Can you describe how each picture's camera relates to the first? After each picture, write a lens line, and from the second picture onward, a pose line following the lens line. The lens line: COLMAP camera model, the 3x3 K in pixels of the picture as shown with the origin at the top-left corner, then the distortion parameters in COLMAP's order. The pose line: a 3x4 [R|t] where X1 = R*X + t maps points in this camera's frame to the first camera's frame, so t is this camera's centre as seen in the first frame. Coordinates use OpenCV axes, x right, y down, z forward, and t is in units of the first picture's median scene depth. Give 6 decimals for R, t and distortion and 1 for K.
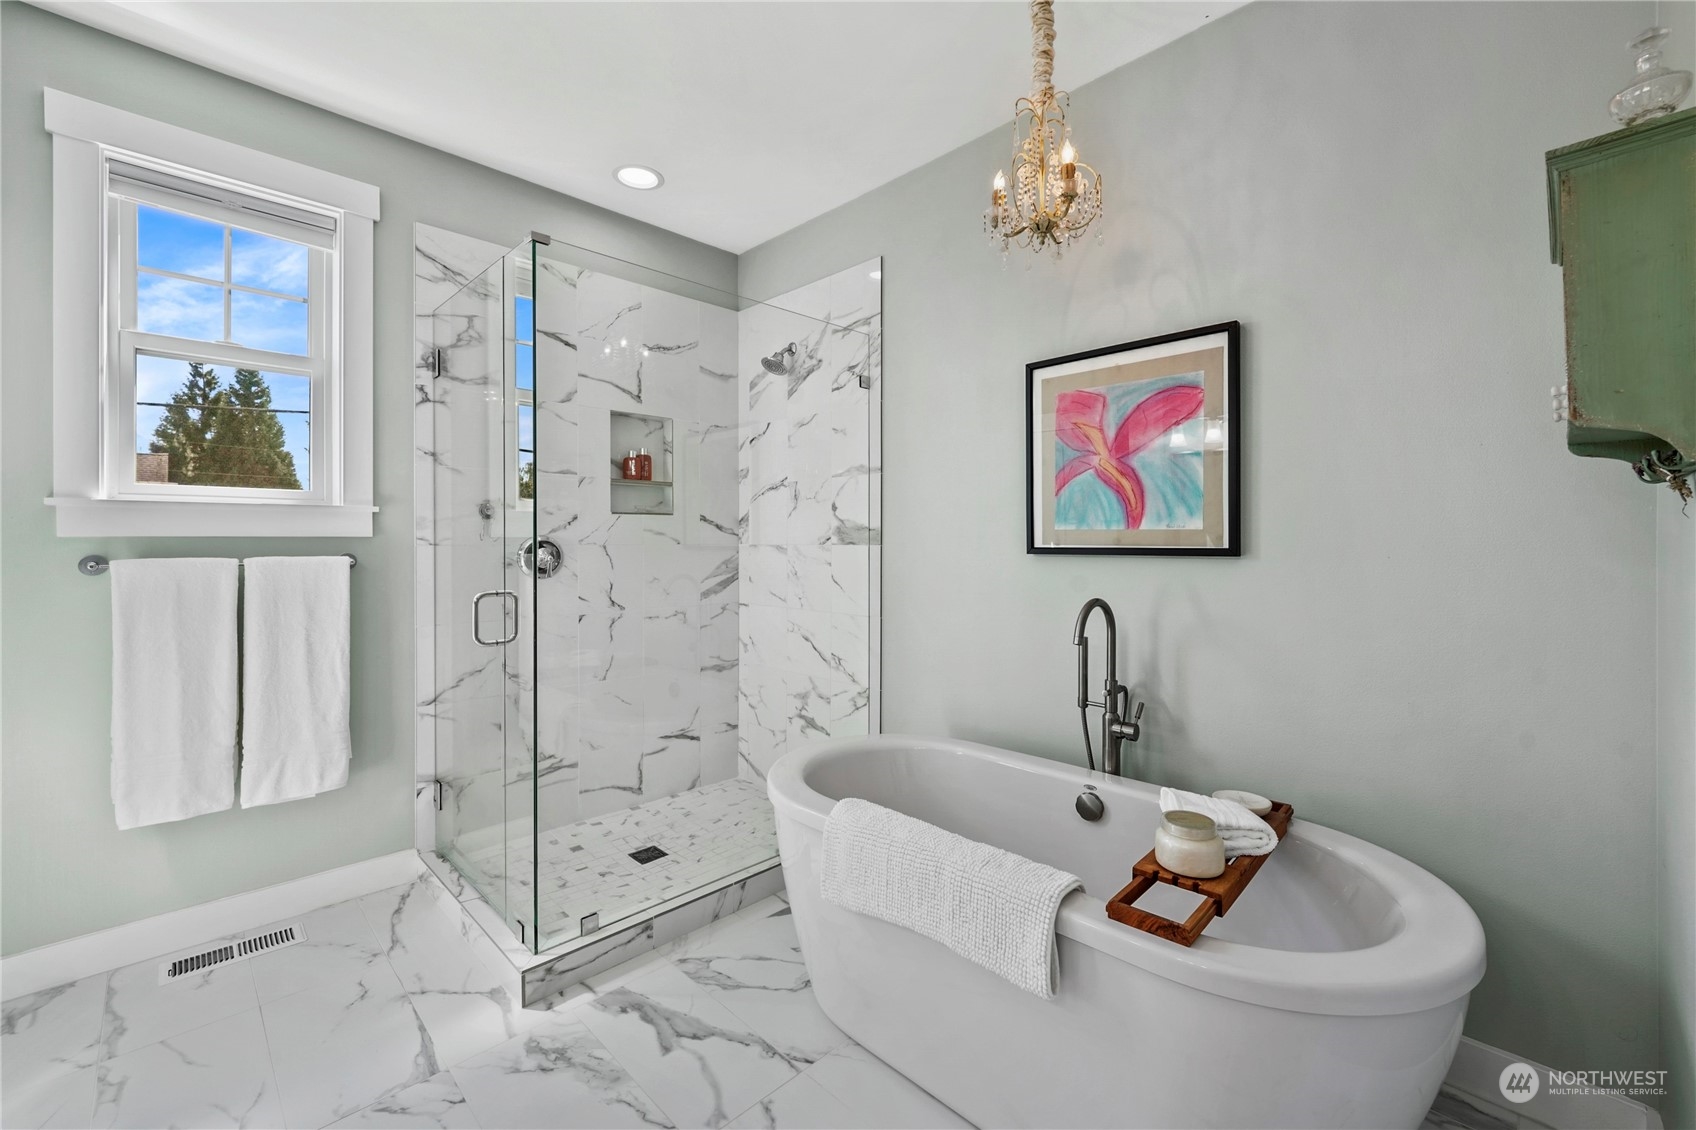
lens RADIAL K [[693.6, 0, 843.5], [0, 693.6, 543.6], [0, 0, 1]] dist [0.002242, -0.002520]
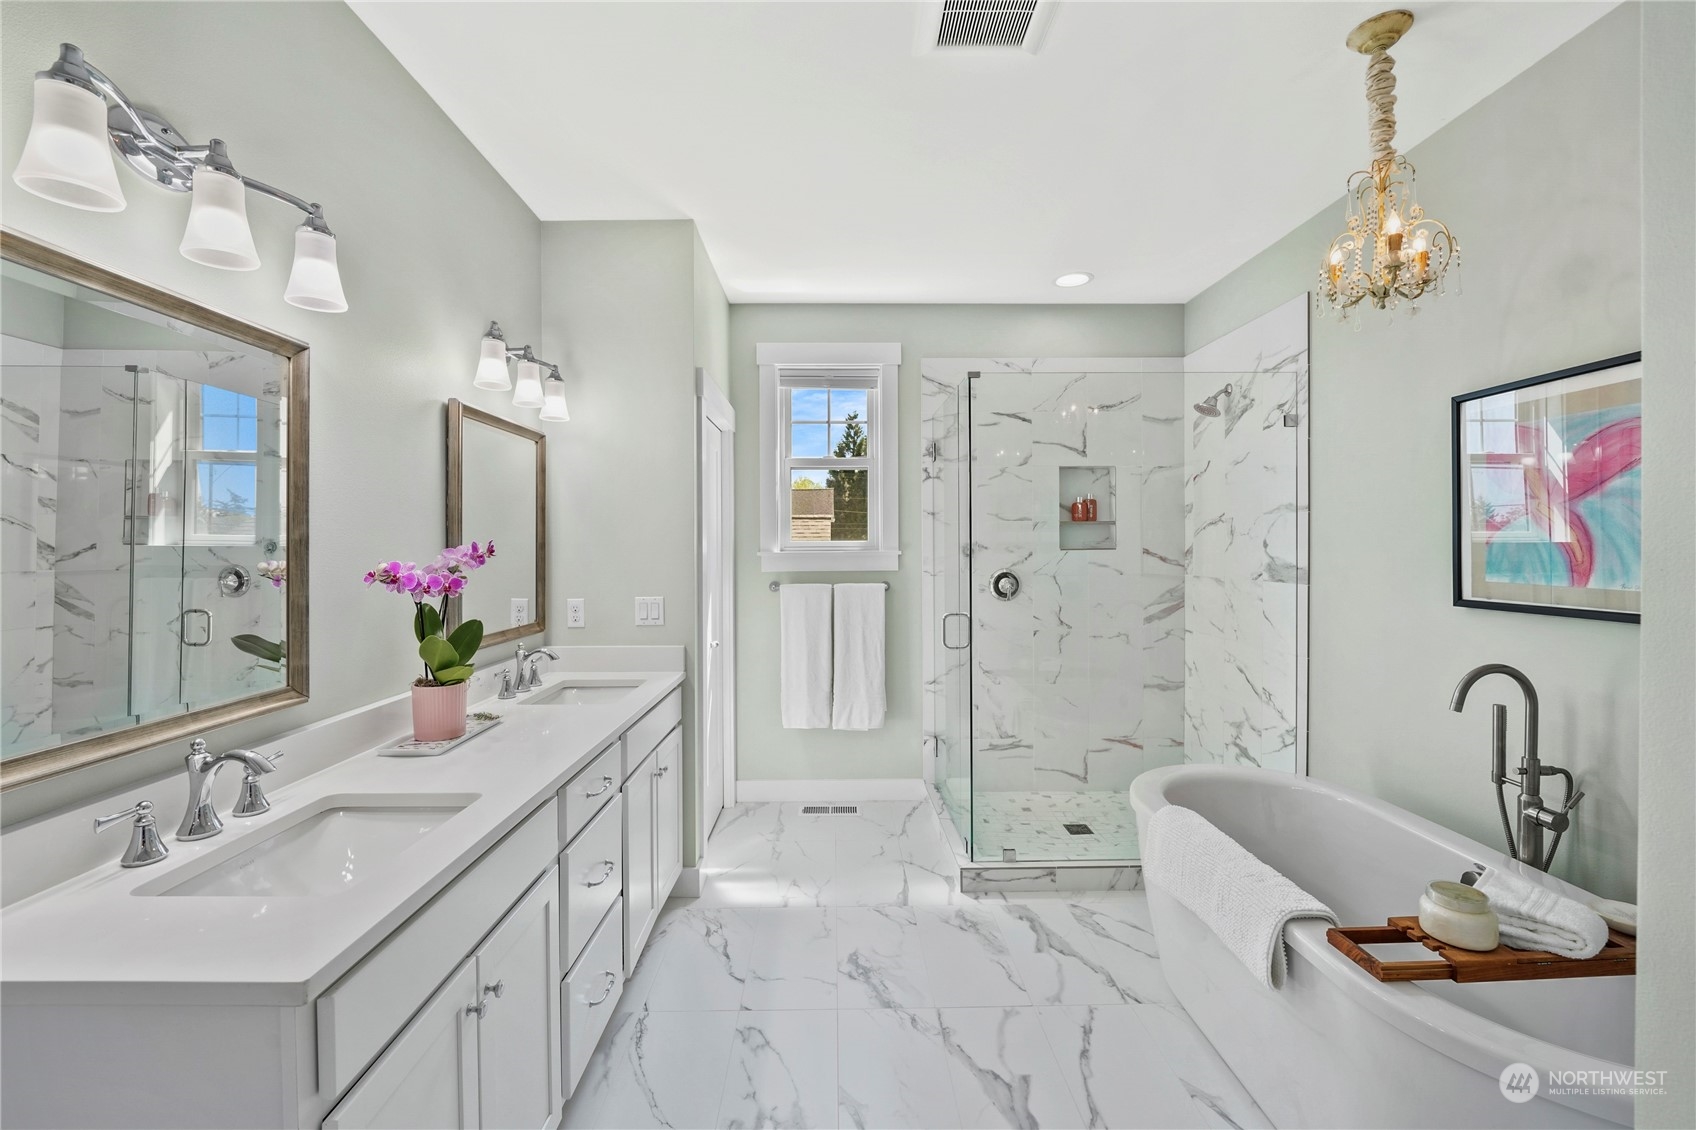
lens RADIAL K [[692.0, 0, 841.6], [0, 692.0, 549.0], [0, 0, 1]] dist [-0.013693, 0.000719]
pose [[0.719842, 0.000115, -0.694138, 0.331149], [0.002799, 0.999991, 0.003068, -0.069096], [0.694132, -0.004151, 0.719836, -0.215989]]
